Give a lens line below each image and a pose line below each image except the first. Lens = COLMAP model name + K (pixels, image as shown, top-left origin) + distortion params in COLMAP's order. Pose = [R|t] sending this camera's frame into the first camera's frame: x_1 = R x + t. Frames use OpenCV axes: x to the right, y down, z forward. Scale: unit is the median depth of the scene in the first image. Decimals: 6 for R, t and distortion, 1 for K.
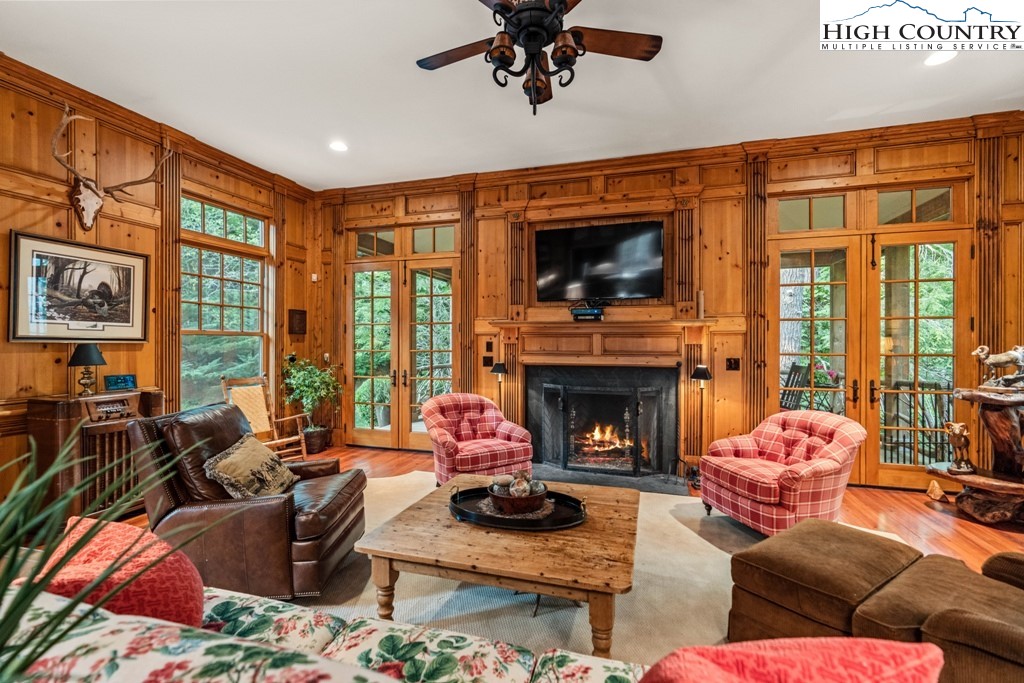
lens RADIAL K [[468.6, 0, 511.9], [0, 468.6, 341.9], [0, 0, 1]] dist [0.002485, 0.000401]
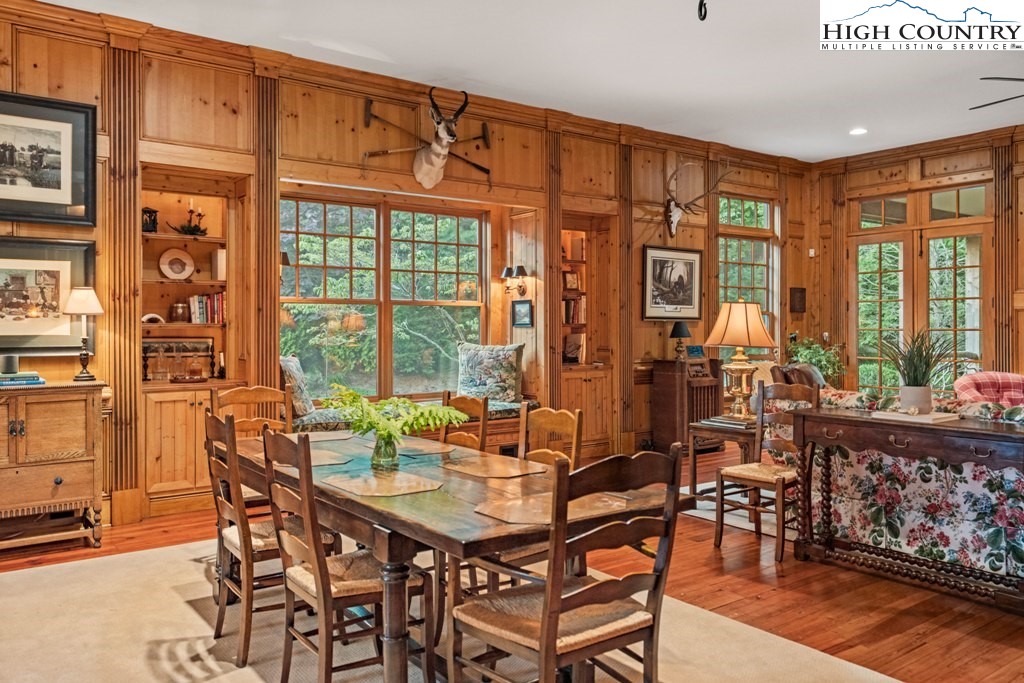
lens RADIAL K [[788.5, 0, 501.5], [0, 788.5, 325.1], [0, 0, 1]] dist [0.003799, -0.001021]
pose [[0.802468, -0.004028, -0.596682, 0.031829], [0.004510, 0.999990, -0.000685, 0.008740], [0.596679, -0.002142, 0.802477, -0.743166]]
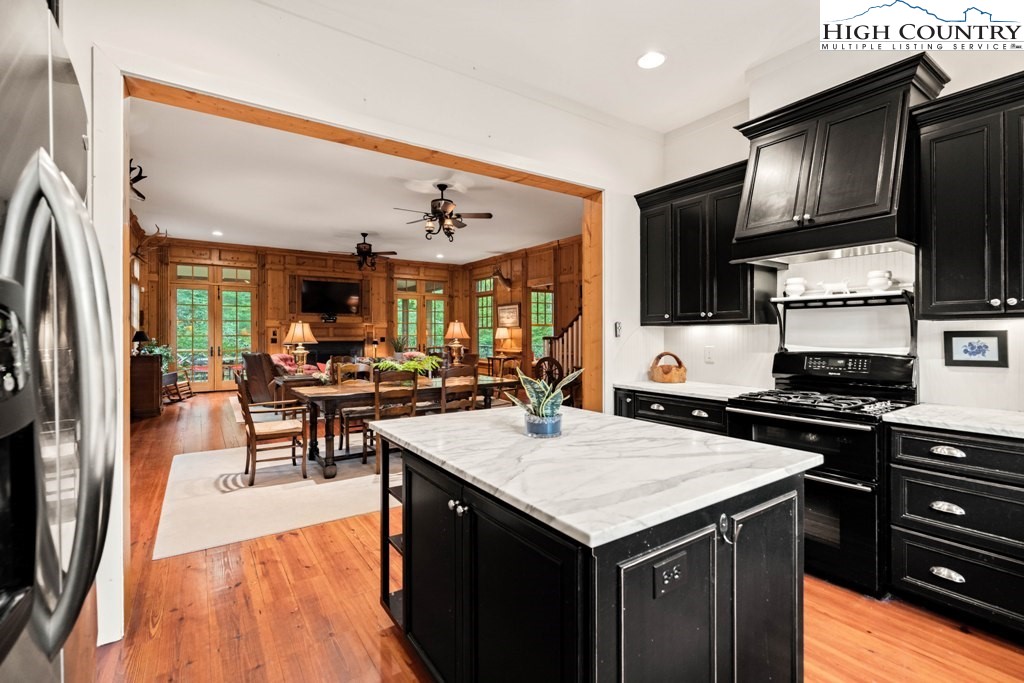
lens RADIAL K [[468.6, 0, 513.8], [0, 468.6, 335.0], [0, 0, 1]] dist [0.002485, 0.000401]
pose [[0.626372, -0.004211, 0.779513, -0.975014], [-0.003496, 0.999960, 0.008211, -0.002473], [-0.779517, -0.007869, 0.626332, -1.072944]]
